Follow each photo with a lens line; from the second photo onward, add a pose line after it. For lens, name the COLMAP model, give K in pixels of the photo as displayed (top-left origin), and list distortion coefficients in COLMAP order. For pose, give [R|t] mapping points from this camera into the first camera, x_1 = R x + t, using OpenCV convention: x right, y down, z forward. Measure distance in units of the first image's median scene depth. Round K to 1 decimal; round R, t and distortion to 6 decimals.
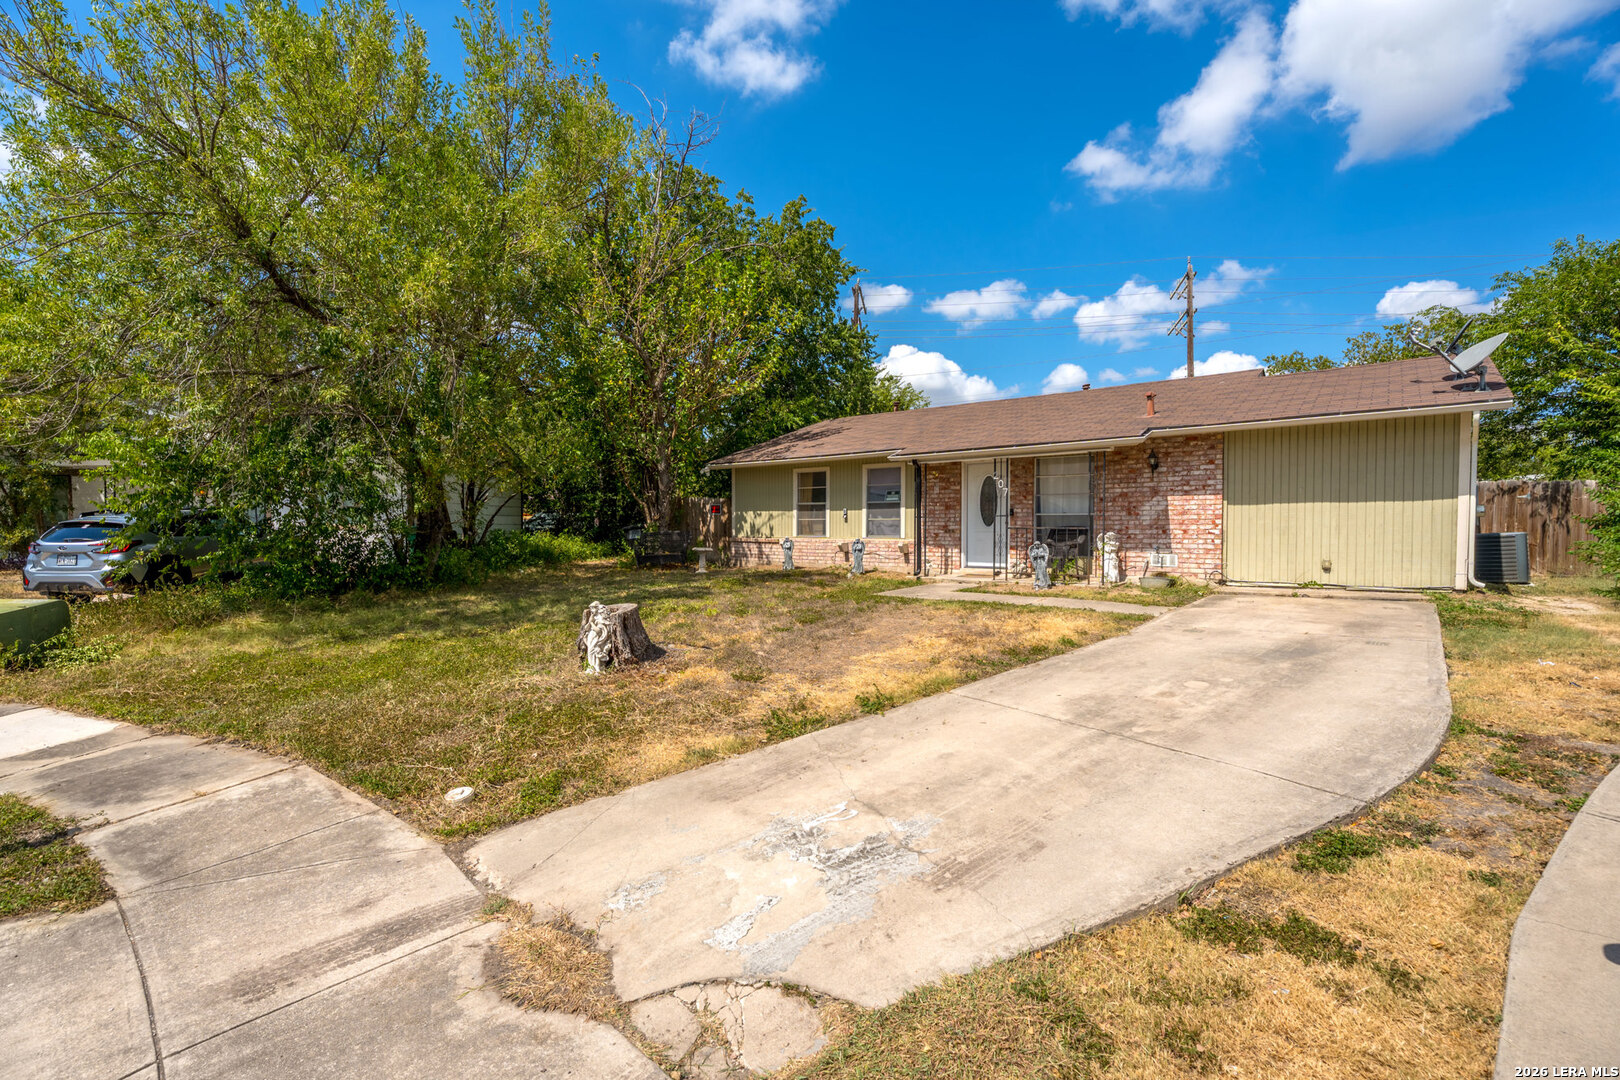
lens RADIAL K [[733.3, 0, 810.7], [0, 733.3, 543.6], [0, 0, 1]] dist [-0.001858, -0.002138]
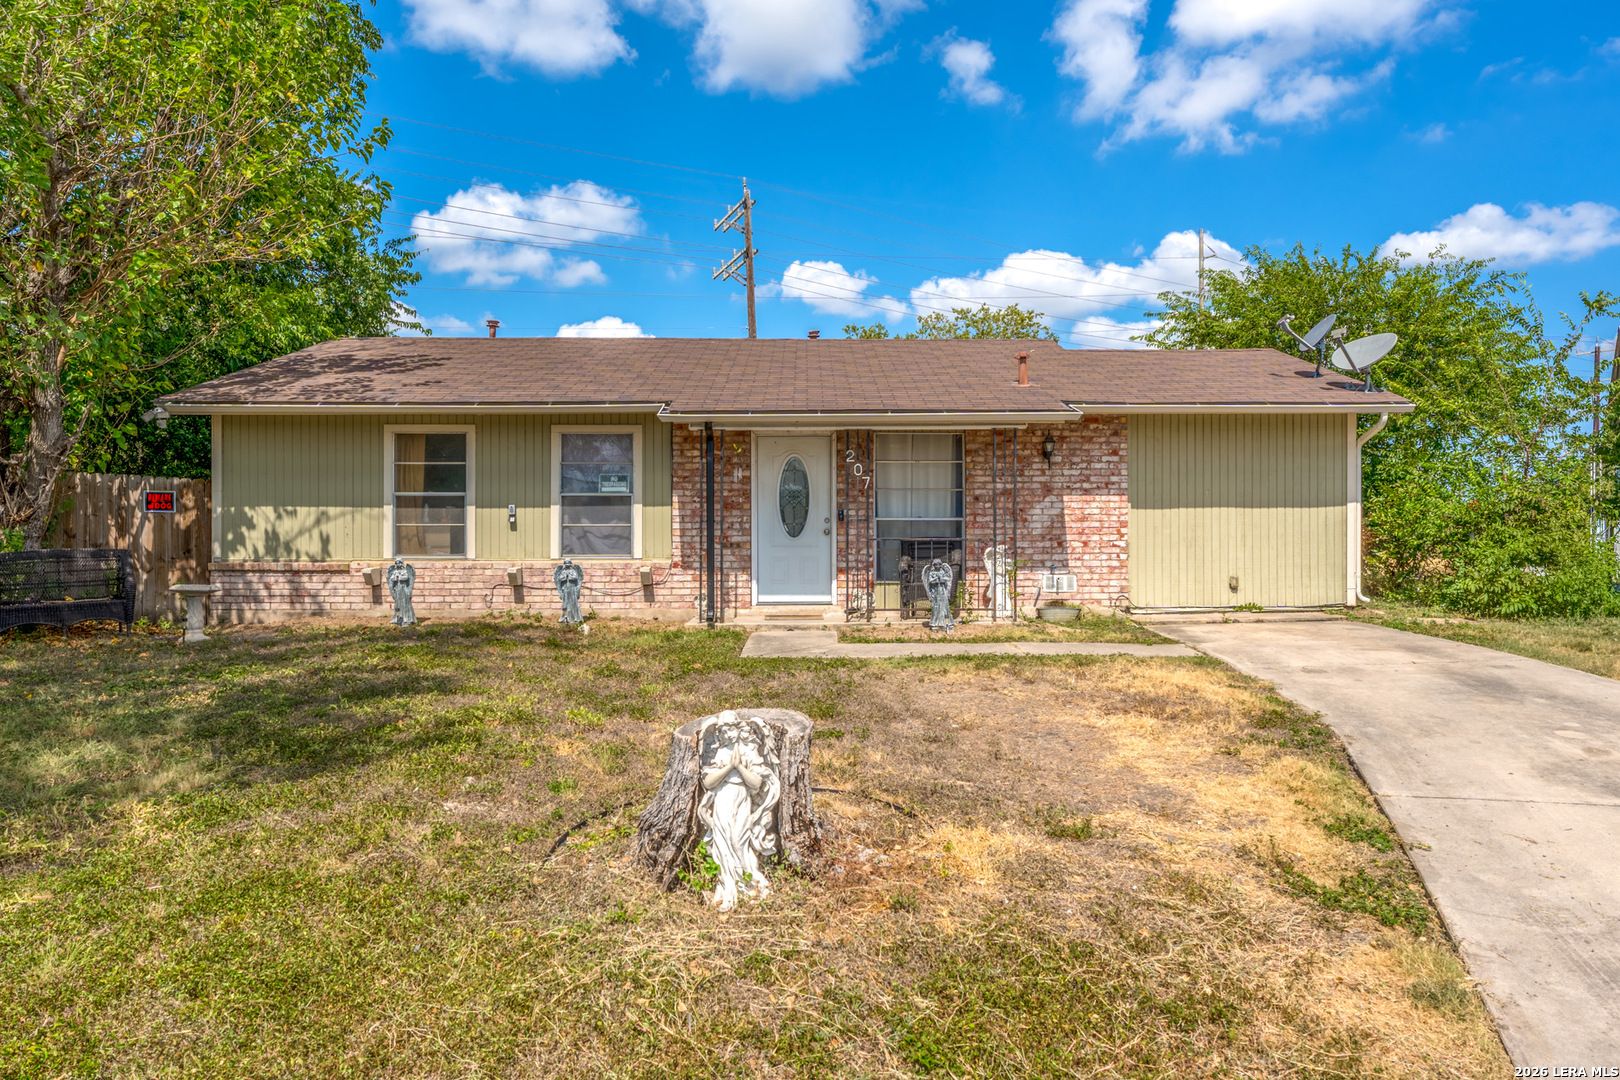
lens RADIAL K [[1117.4, 0, 810.0], [0, 1117.4, 534.8], [0, 0, 1]] dist [-0.000525, 0.001095]
pose [[0.753093, 0.002427, 0.657910, -0.387483], [0.016274, 0.999619, -0.022316, -0.004154], [-0.657713, 0.027513, 0.752766, 0.284314]]
